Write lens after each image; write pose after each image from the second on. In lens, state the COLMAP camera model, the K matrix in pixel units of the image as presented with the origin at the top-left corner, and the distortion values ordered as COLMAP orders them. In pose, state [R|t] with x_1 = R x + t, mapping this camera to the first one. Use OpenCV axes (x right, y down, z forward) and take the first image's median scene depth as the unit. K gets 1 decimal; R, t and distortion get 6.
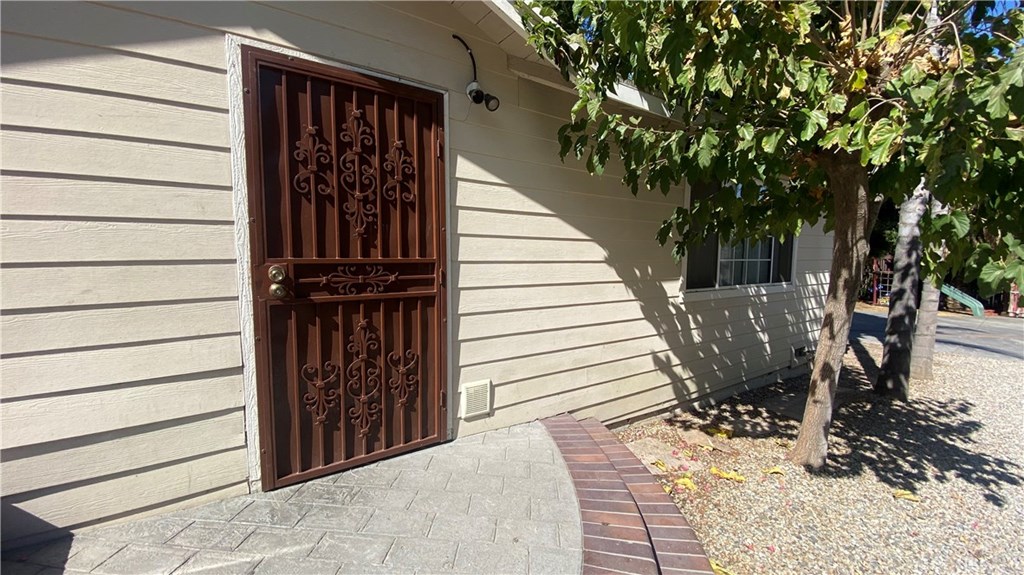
lens RADIAL K [[417.0, 0, 499.6], [0, 417.0, 300.1], [0, 0, 1]] dist [0.008799, -0.016248]
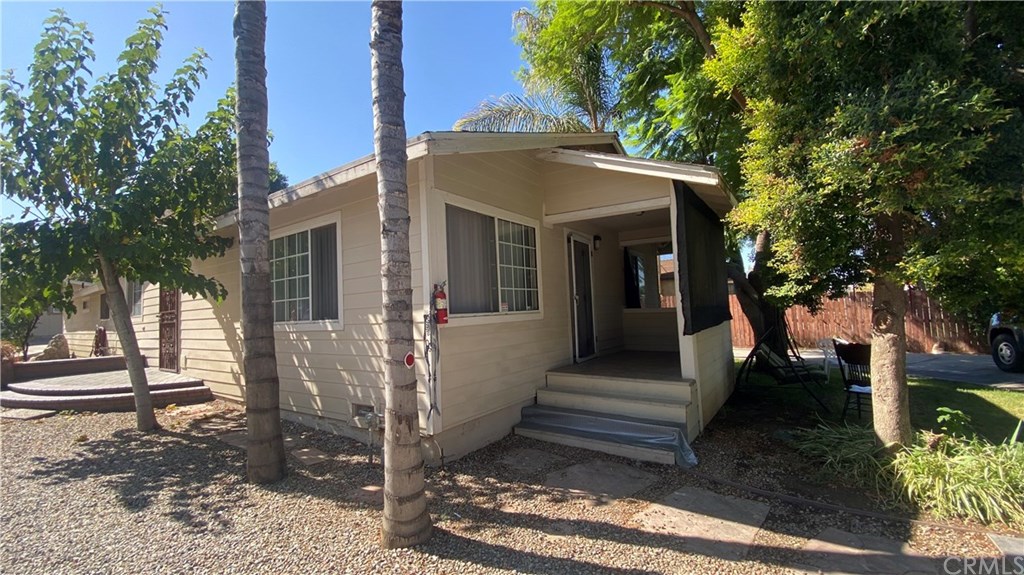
lens RADIAL K [[417.0, 0, 509.7], [0, 417.0, 291.8], [0, 0, 1]] dist [0.008799, -0.016248]
pose [[0.325137, -0.063345, -0.943543, 2.045202], [-0.048004, 0.995362, -0.083365, -0.057929], [0.944448, 0.072399, 0.320588, 1.321745]]
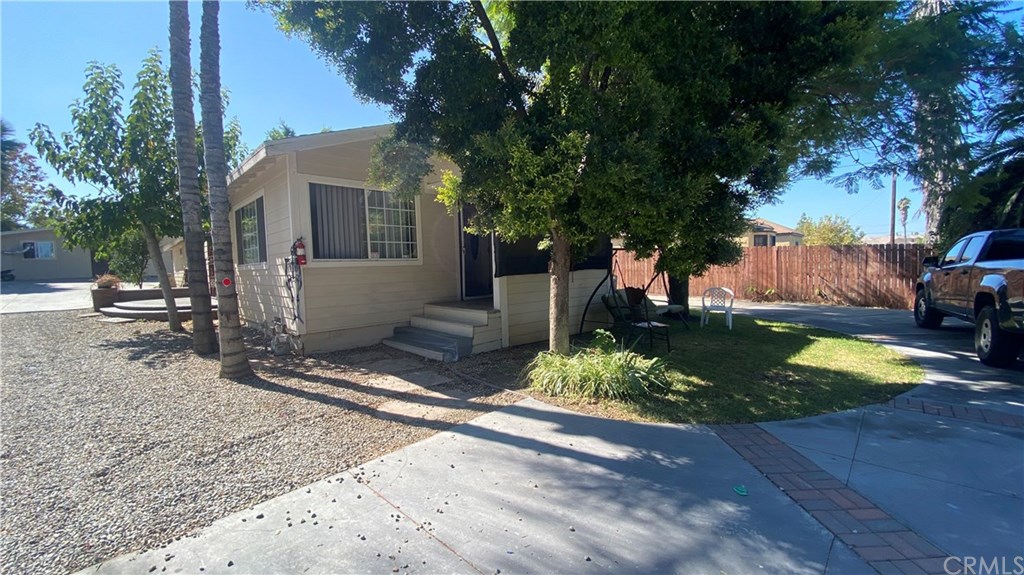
lens RADIAL K [[417.0, 0, 505.5], [0, 417.0, 292.6], [0, 0, 1]] dist [0.008799, -0.016248]
pose [[0.124207, 0.057783, -0.990572, 2.579134], [-0.068398, 0.996427, 0.049548, -0.079341], [0.989896, 0.061599, 0.127715, 1.942971]]
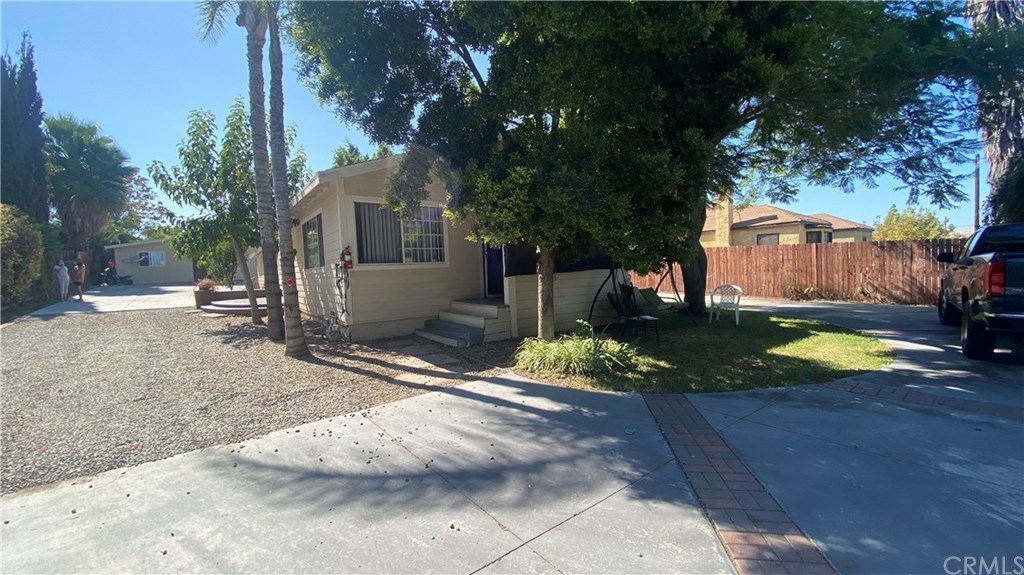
lens RADIAL K [[417.0, 0, 507.8], [0, 417.0, 293.2], [0, 0, 1]] dist [0.008799, -0.016248]
pose [[-0.012827, 0.054618, -0.998425, 2.814724], [-0.056484, 0.996873, 0.055258, -0.086391], [0.998321, 0.057103, -0.009702, 2.111568]]
